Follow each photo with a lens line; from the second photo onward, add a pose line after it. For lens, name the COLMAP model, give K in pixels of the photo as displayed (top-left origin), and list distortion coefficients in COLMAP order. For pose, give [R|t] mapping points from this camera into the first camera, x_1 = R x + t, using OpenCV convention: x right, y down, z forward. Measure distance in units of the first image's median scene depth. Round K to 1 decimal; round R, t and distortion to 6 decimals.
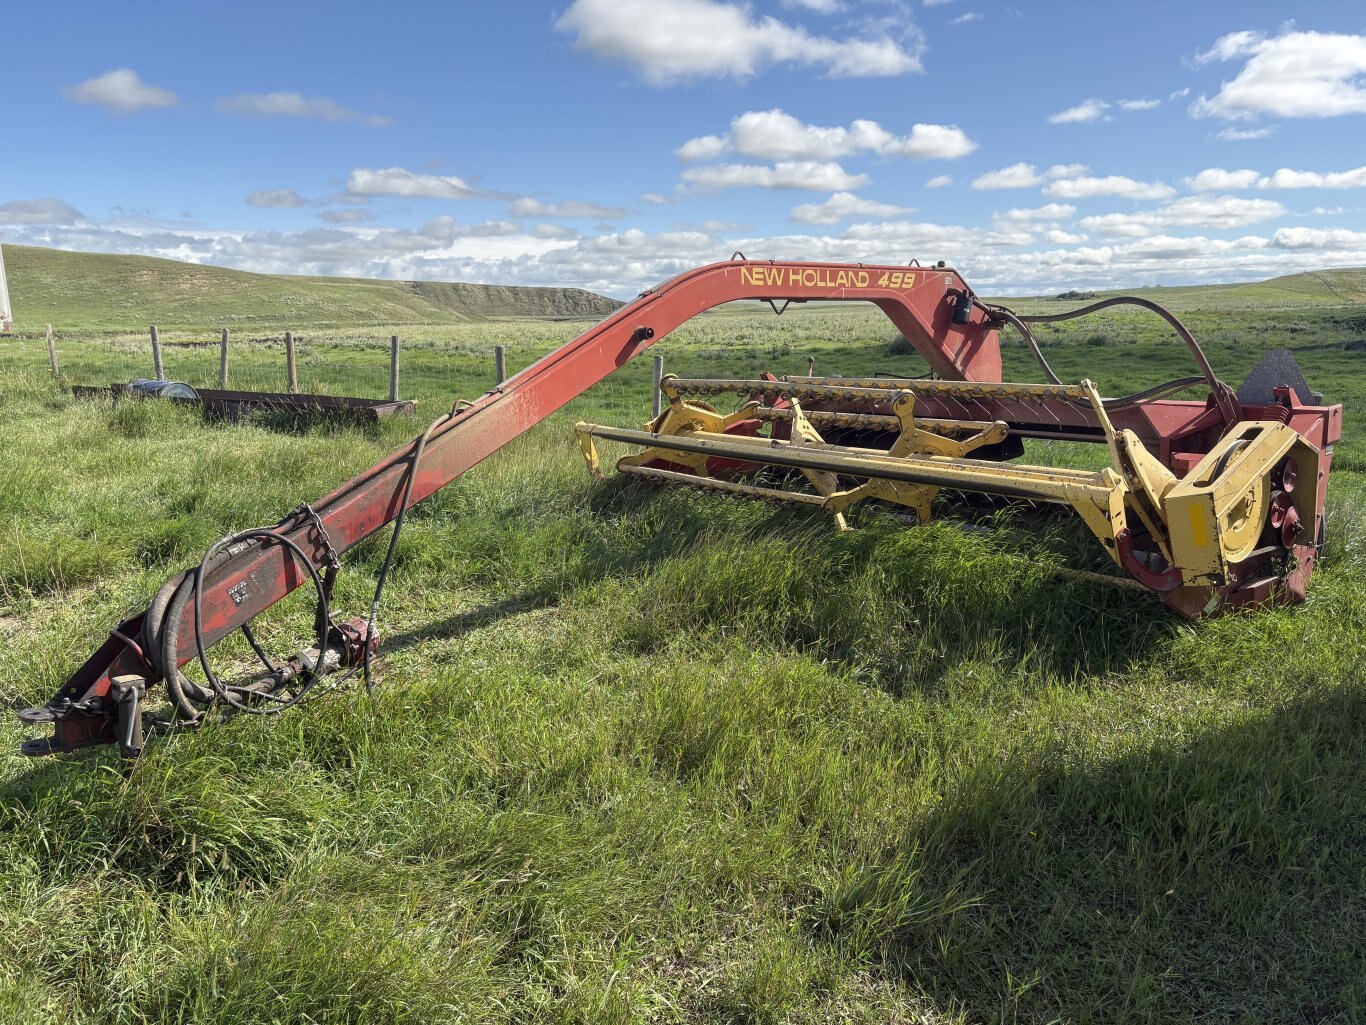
lens RADIAL K [[1060.9, 0, 685.8], [0, 1060.9, 518.2], [0, 0, 1]] dist [0.049376, -0.056546]
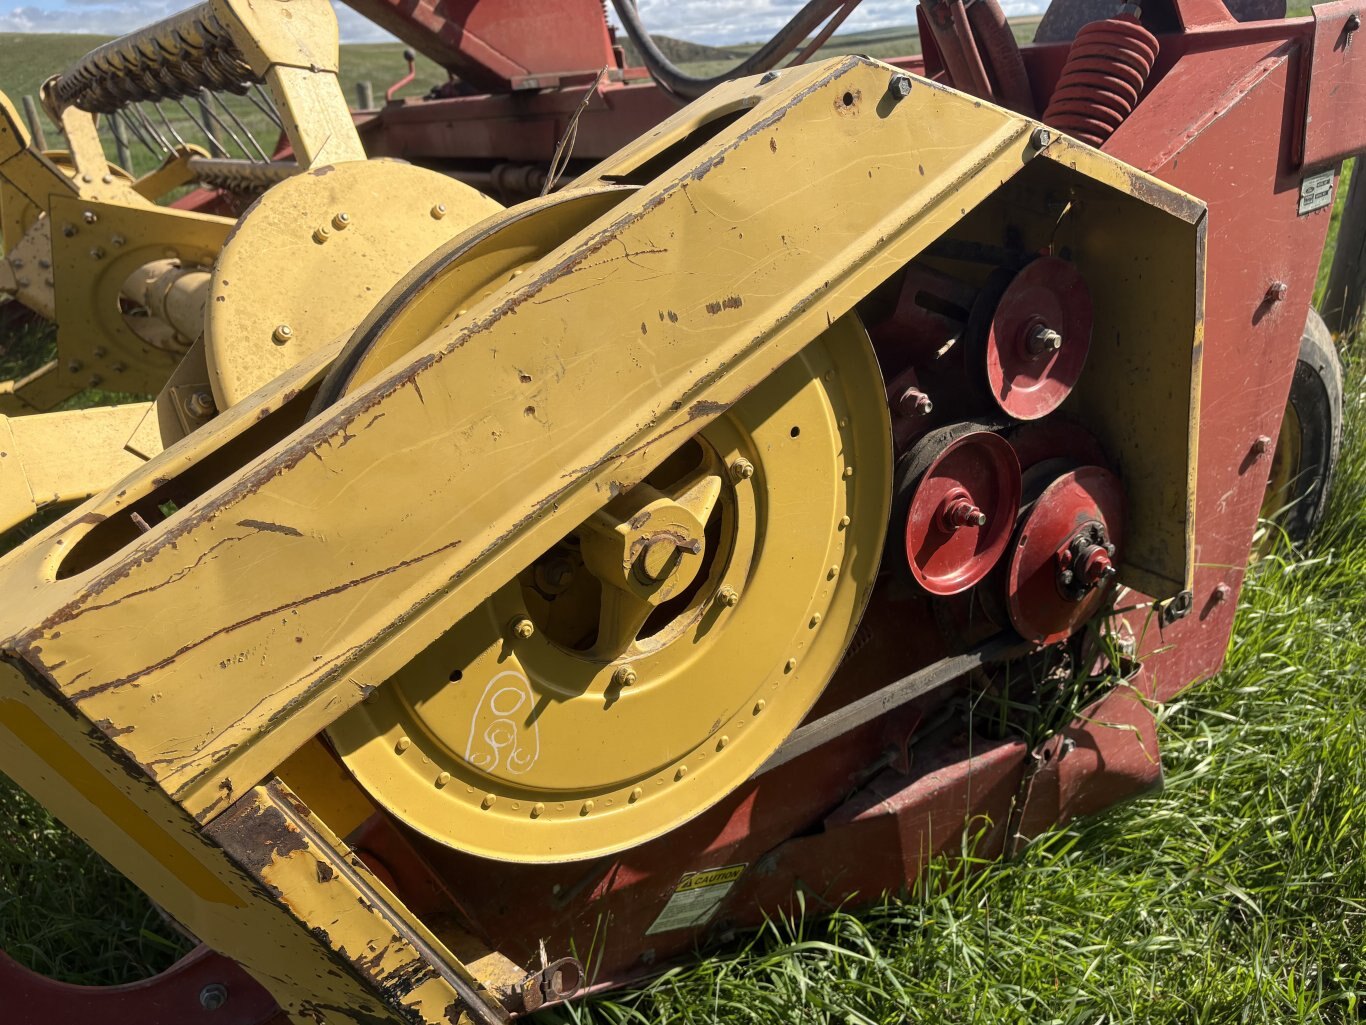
lens RADIAL K [[1060.9, 0, 685.8], [0, 1060.9, 518.2], [0, 0, 1]] dist [0.049376, -0.056546]
pose [[0.993583, -0.033002, -0.108187, 0.481906], [0.055096, 0.976553, 0.208109, -0.049768], [0.098783, -0.212734, 0.972104, 0.729225]]
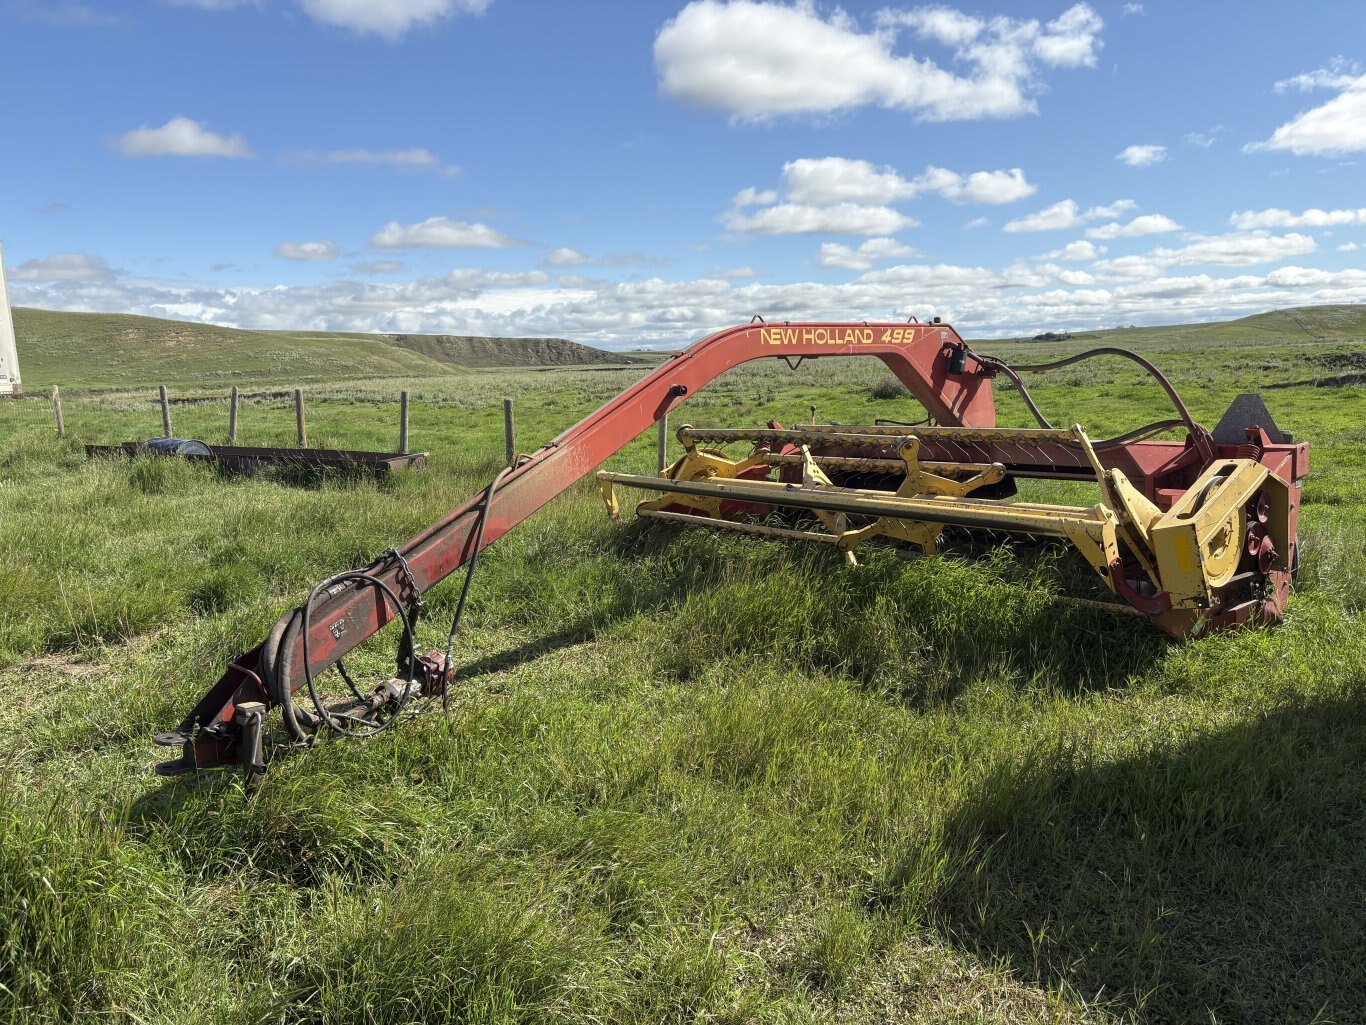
lens RADIAL K [[1061.6, 0, 683.0], [0, 1061.6, 512.5], [0, 0, 1]] dist [0.050284, -0.059011]
pose [[0.999736, -0.019601, 0.012018, -0.044742], [0.020162, 0.998623, -0.048430, 0.006261], [-0.011052, 0.048659, 0.998754, -0.090817]]
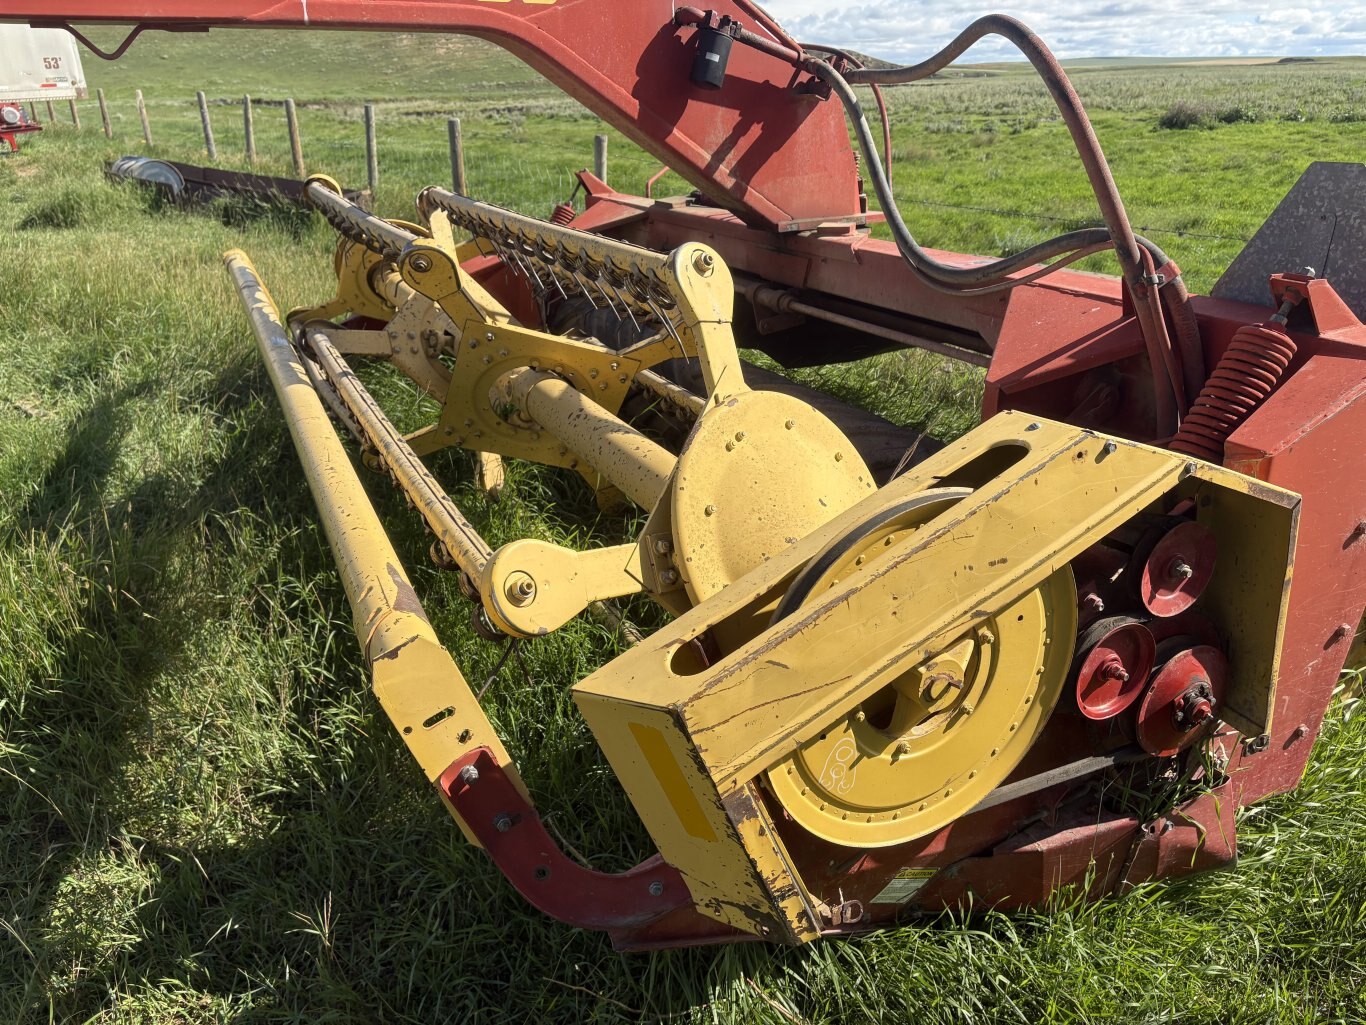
lens RADIAL K [[1060.9, 0, 685.8], [0, 1060.9, 518.2], [0, 0, 1]] dist [0.049376, -0.056546]
pose [[0.970297, 0.089560, -0.224727, 0.455872], [-0.043103, 0.978086, 0.203692, -0.108810], [0.238045, -0.187956, 0.952894, 0.606364]]
